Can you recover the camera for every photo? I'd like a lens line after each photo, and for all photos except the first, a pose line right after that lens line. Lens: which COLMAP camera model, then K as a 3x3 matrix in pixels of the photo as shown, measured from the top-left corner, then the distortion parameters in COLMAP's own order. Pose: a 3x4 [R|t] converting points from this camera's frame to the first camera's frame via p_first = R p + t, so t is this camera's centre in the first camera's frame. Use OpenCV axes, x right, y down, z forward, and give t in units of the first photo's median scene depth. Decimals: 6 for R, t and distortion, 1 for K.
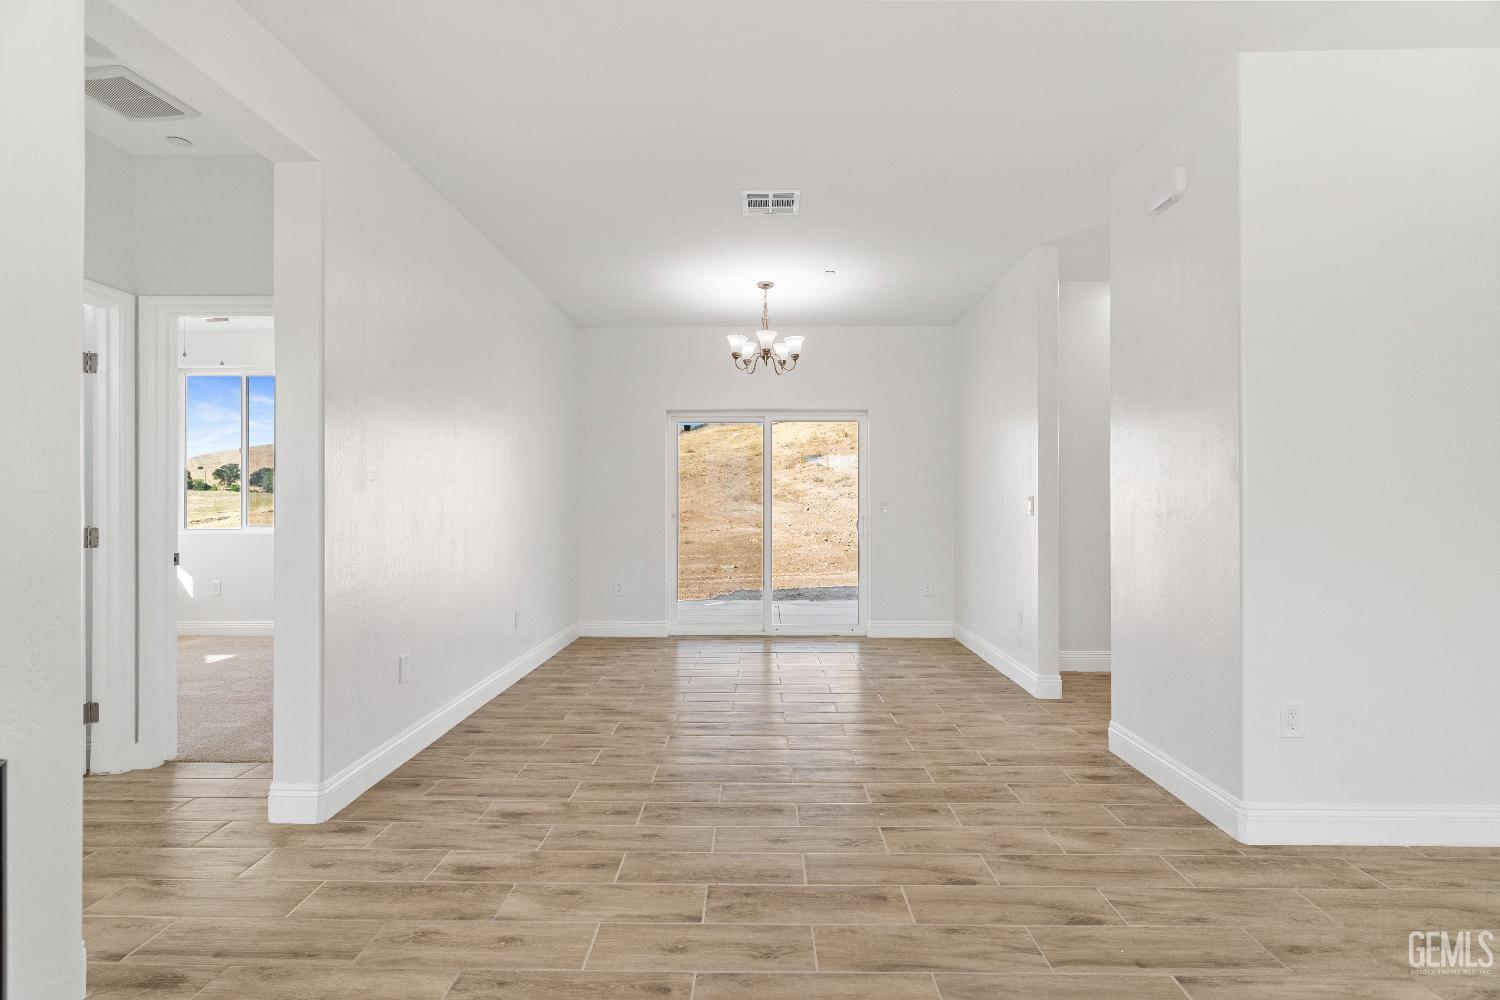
lens RADIAL K [[714.3, 0, 743.4], [0, 714.3, 505.5], [0, 0, 1]] dist [-0.000244, -0.000166]
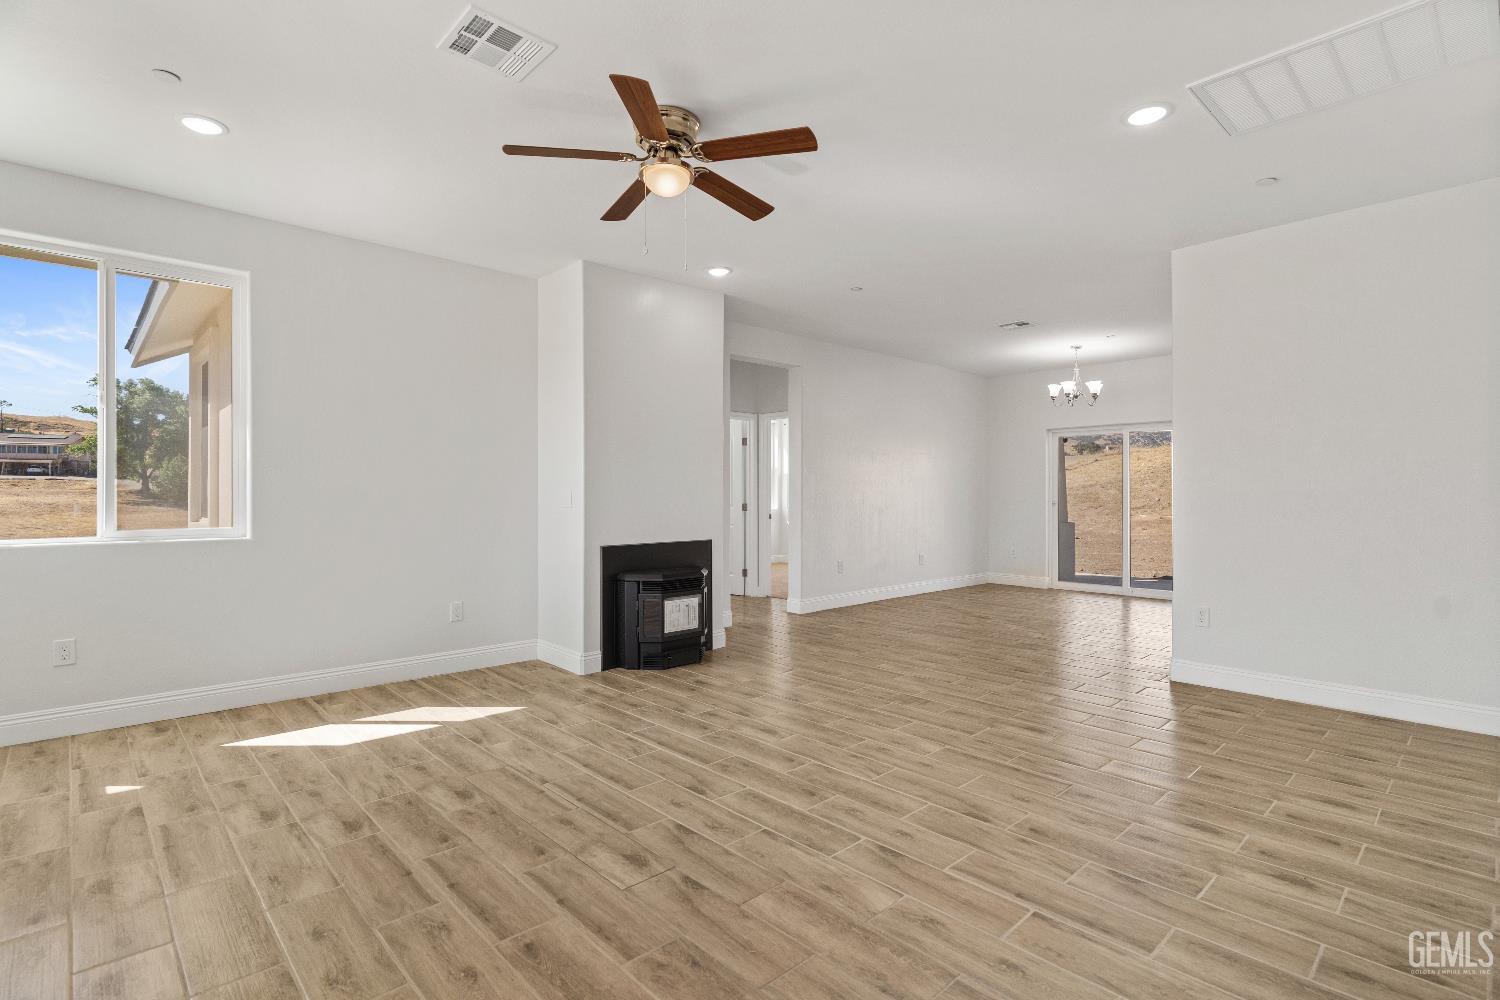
lens RADIAL K [[727.2, 0, 750.0], [0, 727.2, 500.0], [0, 0, 1]] dist [-0.000300, -0.000057]
pose [[0.700679, 0.005577, -0.713455, 1.108837], [-0.001069, 0.999977, 0.006766, -0.001753], [0.713476, -0.003978, 0.700668, -0.956493]]
